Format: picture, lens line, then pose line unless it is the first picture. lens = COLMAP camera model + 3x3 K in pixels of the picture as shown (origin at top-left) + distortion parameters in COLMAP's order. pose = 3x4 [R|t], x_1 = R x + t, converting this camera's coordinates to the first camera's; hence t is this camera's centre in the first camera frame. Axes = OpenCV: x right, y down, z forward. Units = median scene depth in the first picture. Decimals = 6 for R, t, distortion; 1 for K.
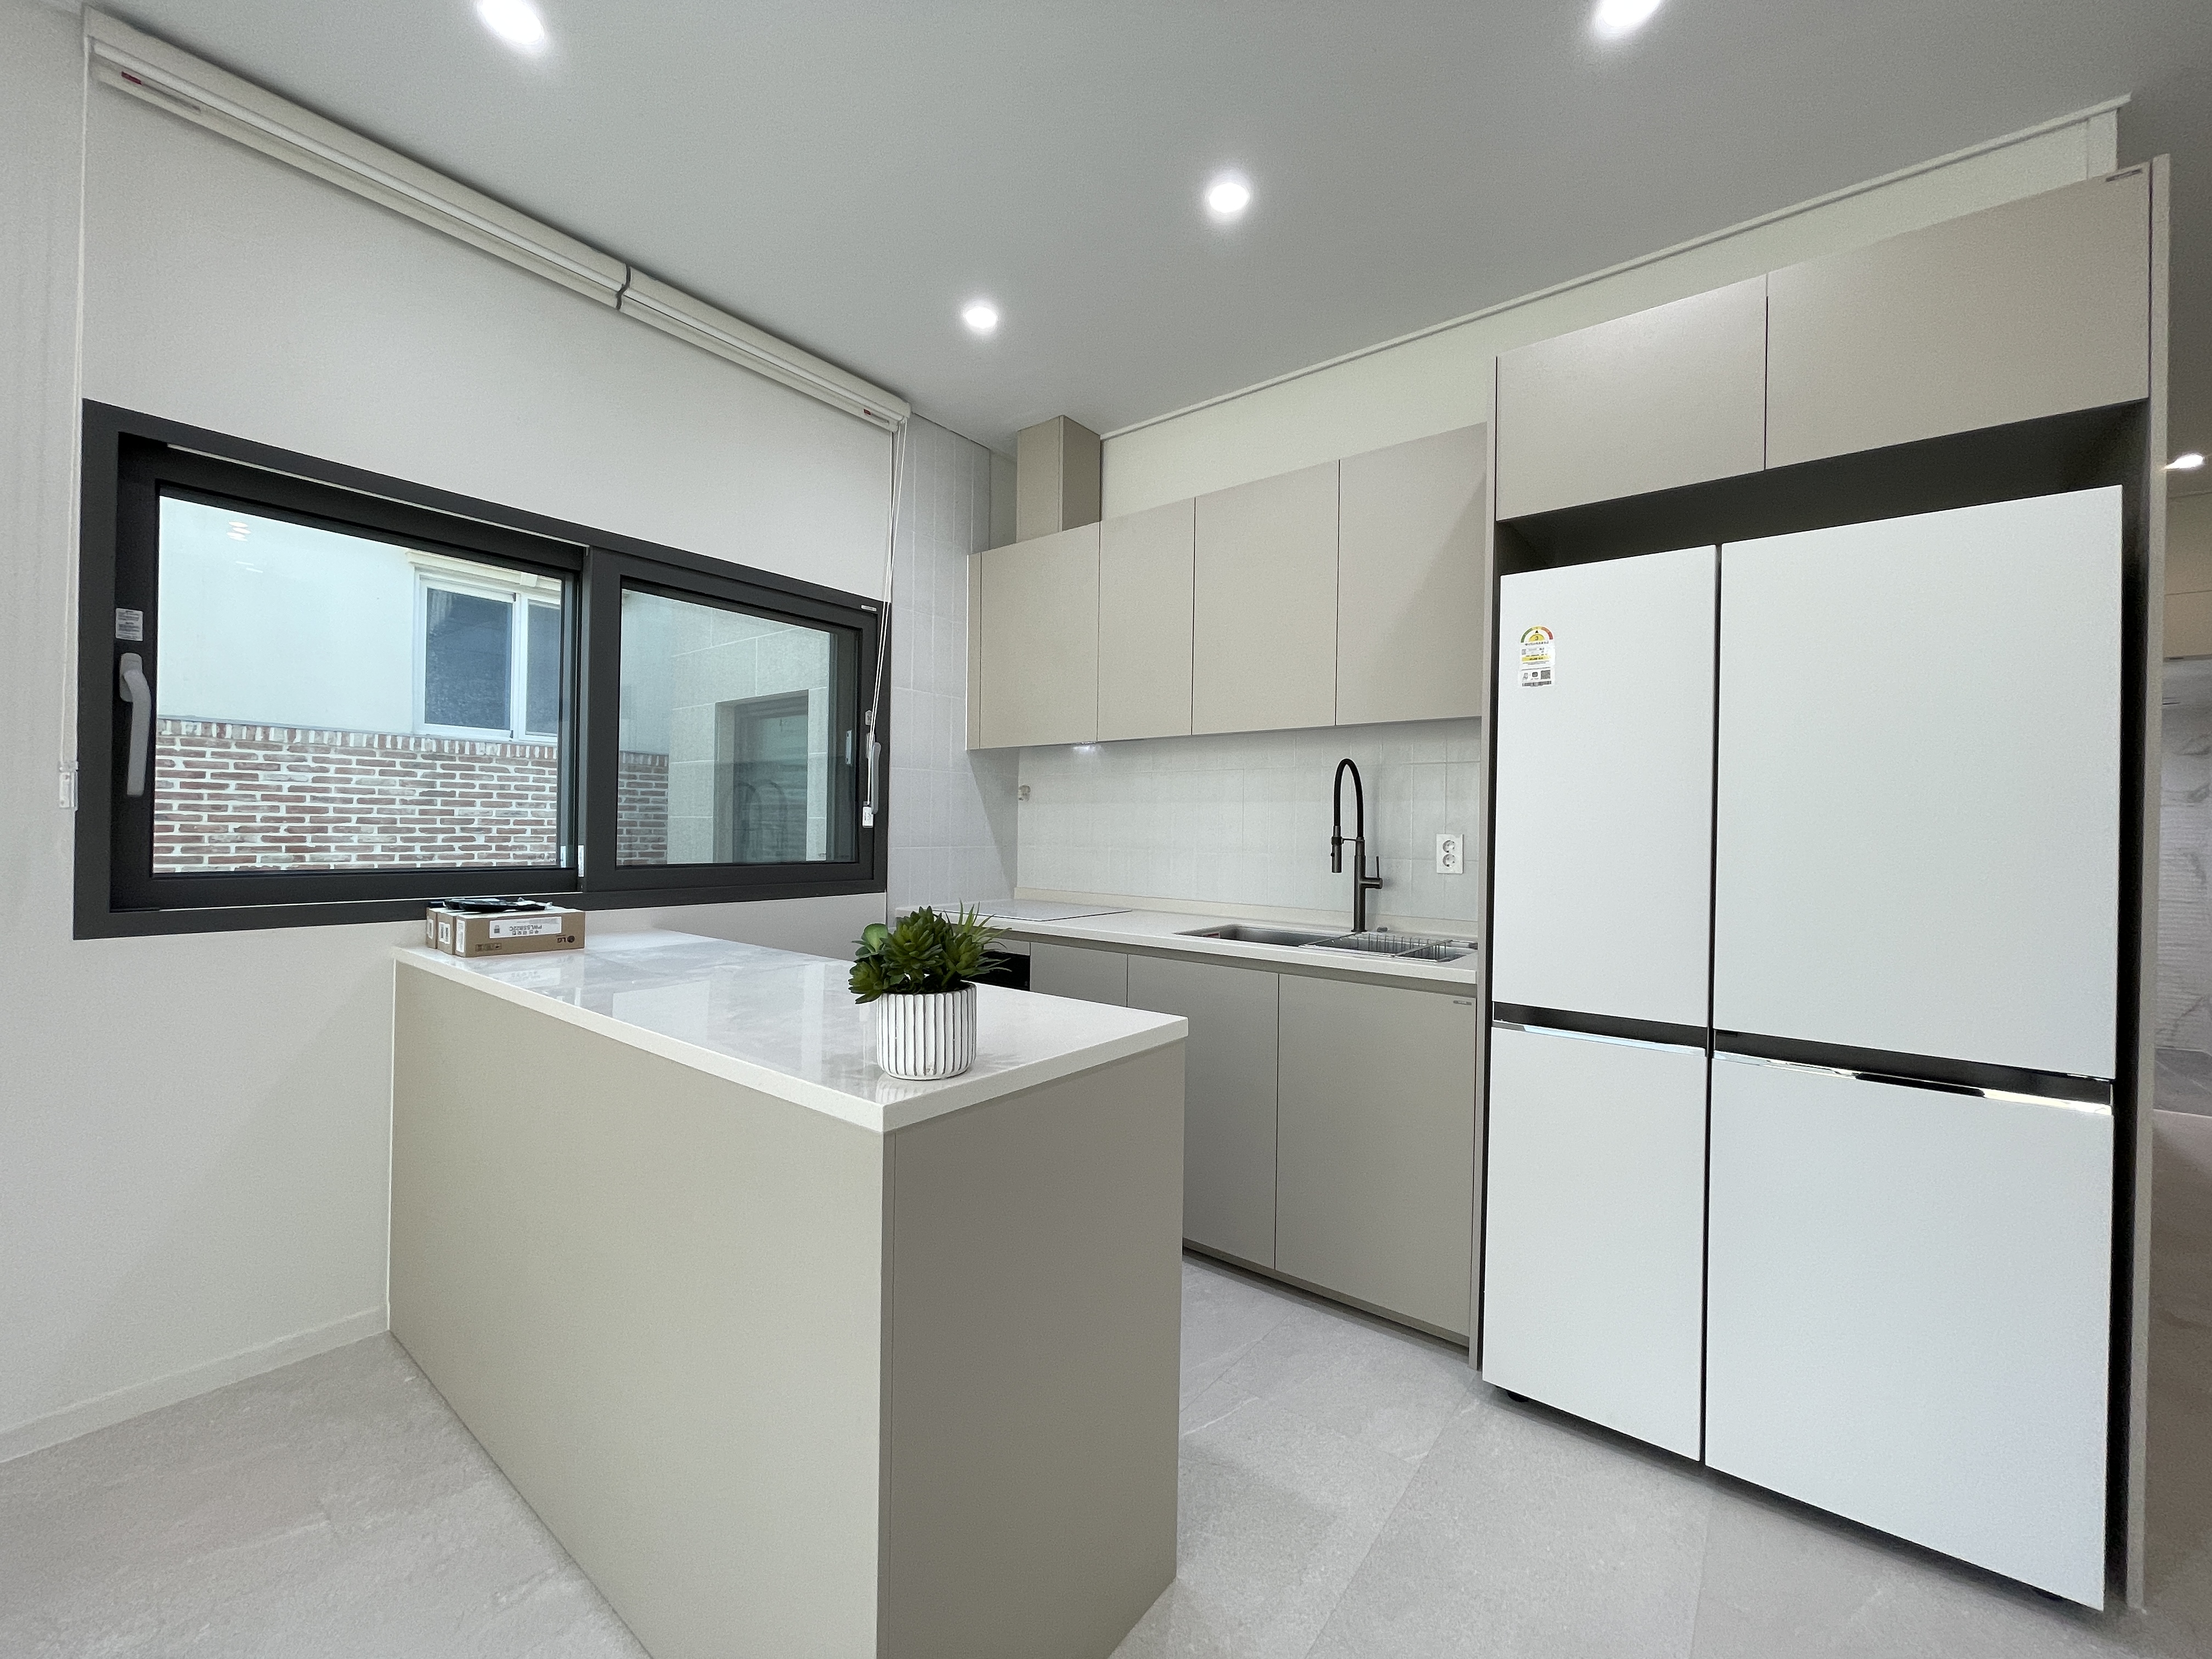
lens RADIAL K [[892.3, 0, 1095.4], [0, 892.3, 826.6], [0, 0, 1]] dist [0.000909, -0.002755]
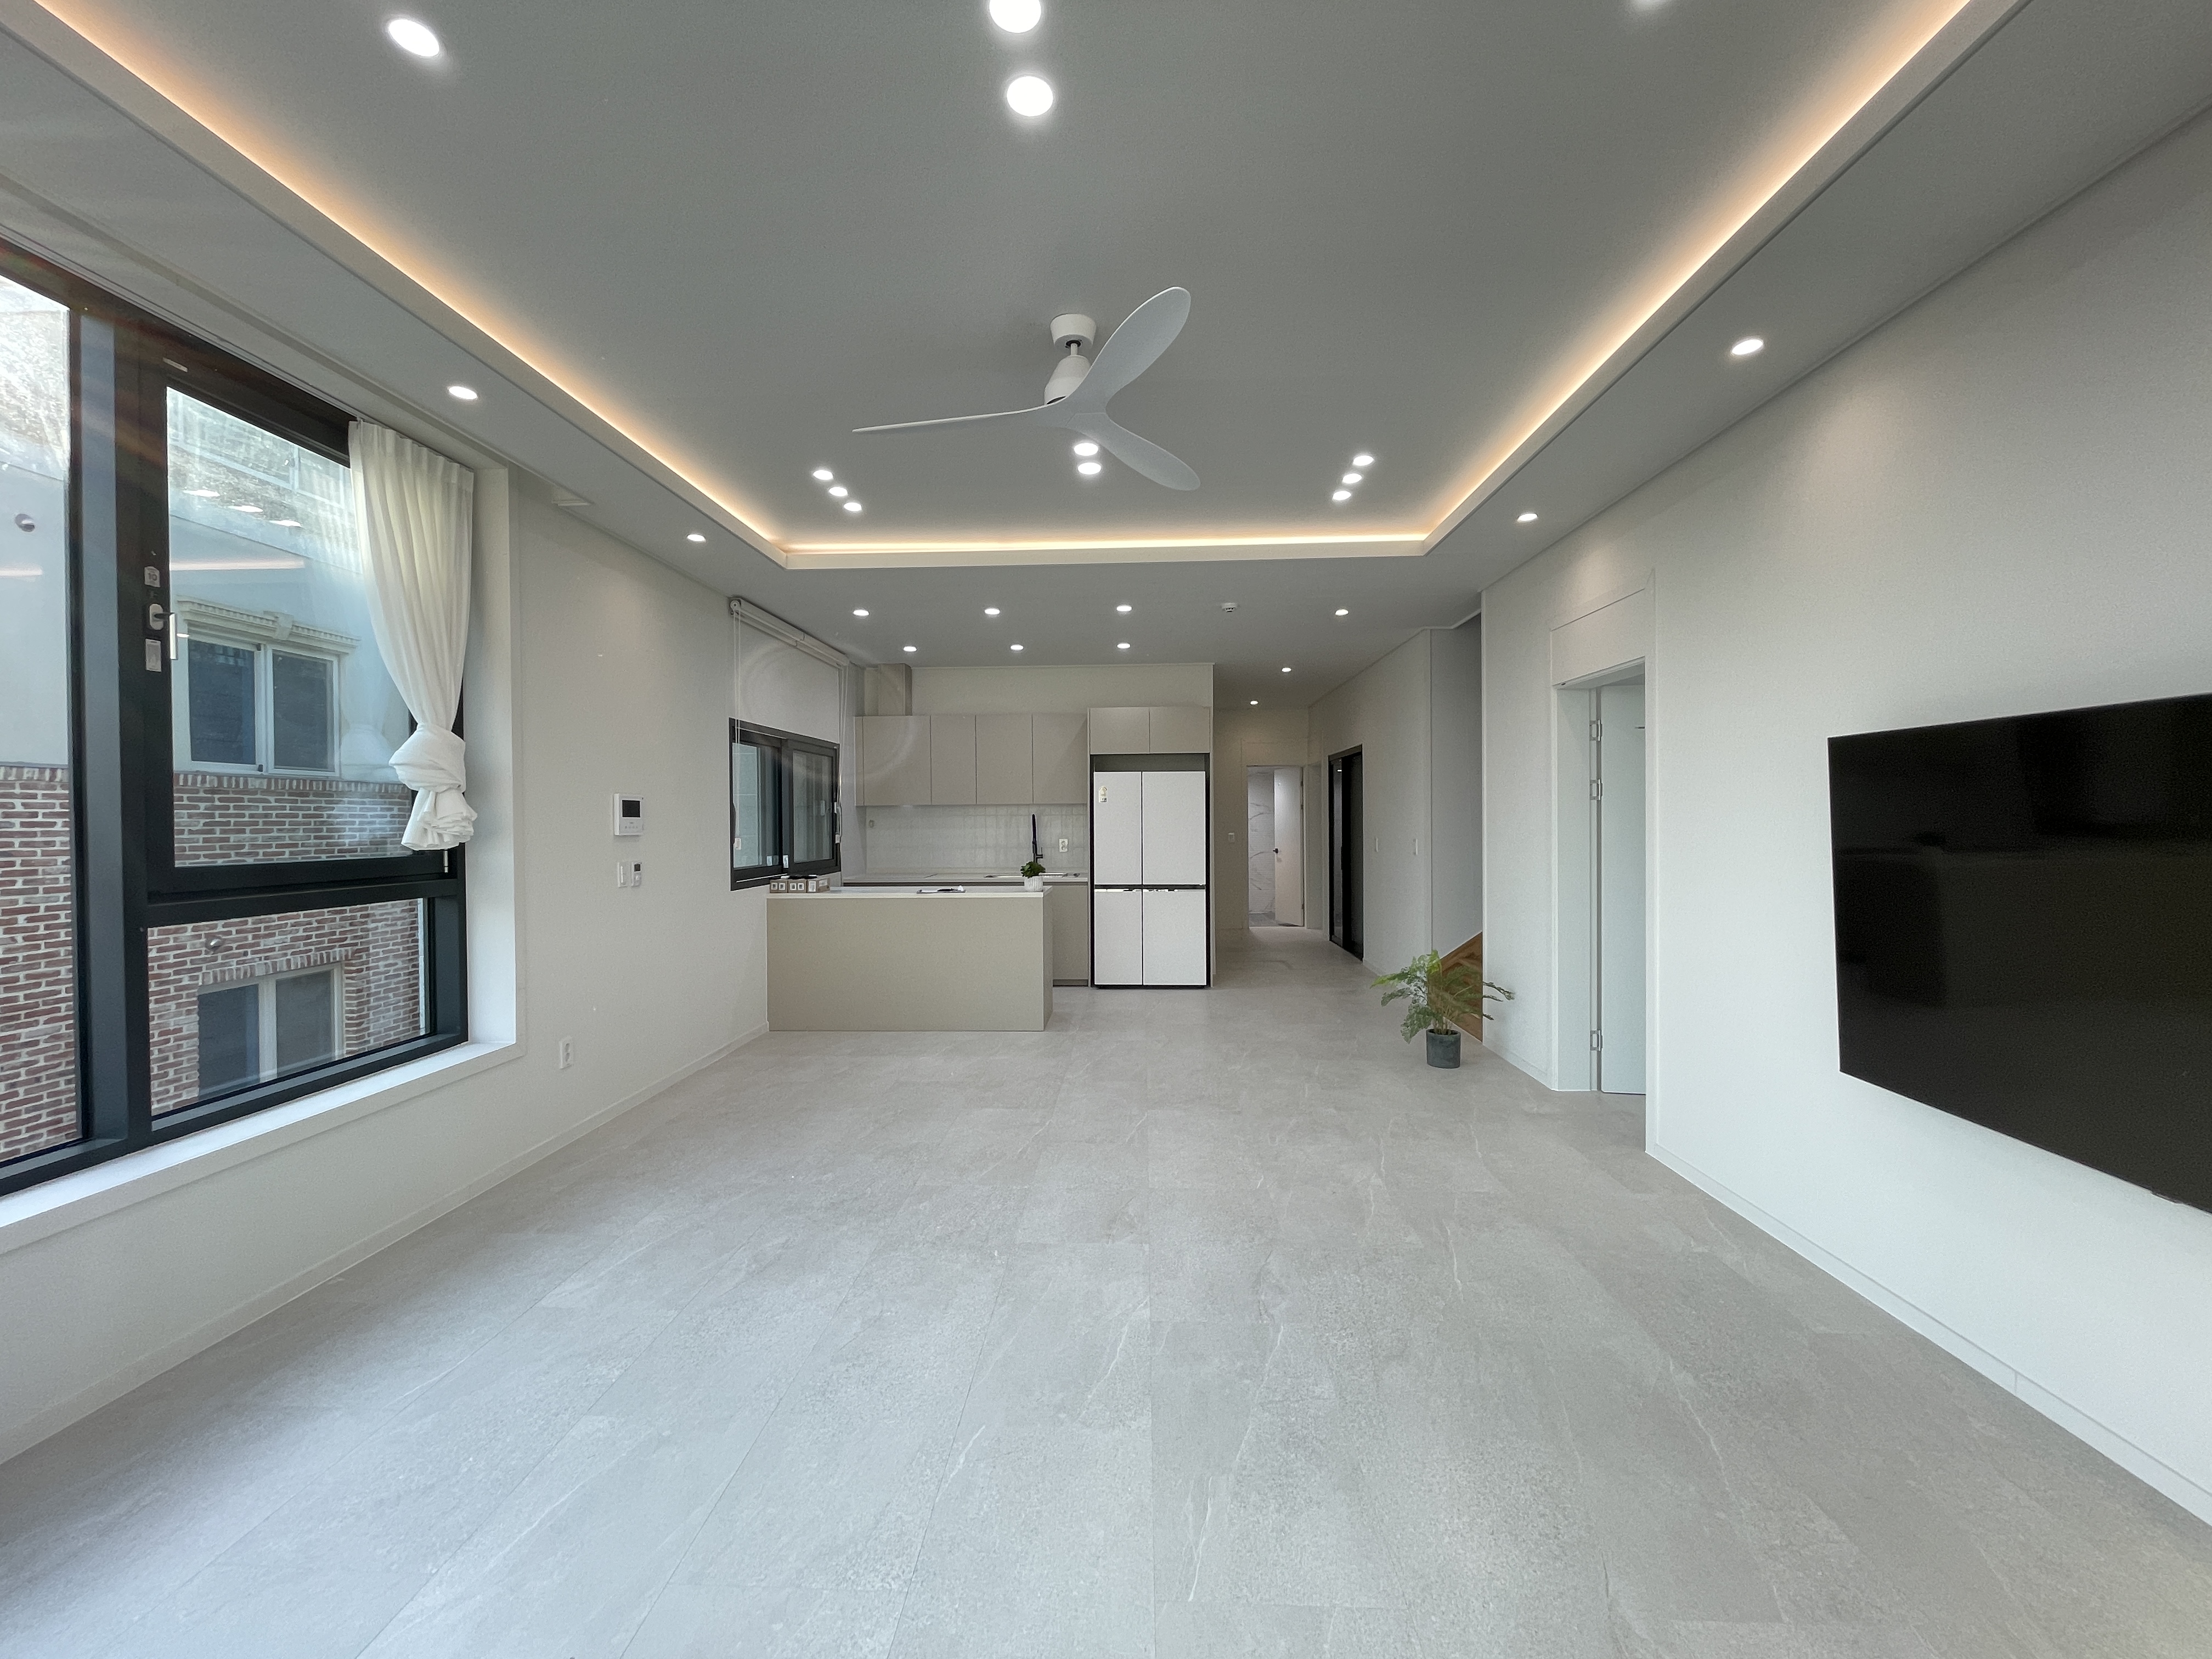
lens RADIAL K [[892.3, 0, 1102.6], [0, 892.3, 826.5], [0, 0, 1]] dist [0.000909, -0.002755]
pose [[0.812445, -0.025492, 0.582480, -0.561396], [0.017941, 0.999664, 0.018726, -0.039917], [-0.582762, -0.004764, 0.812629, -0.681643]]
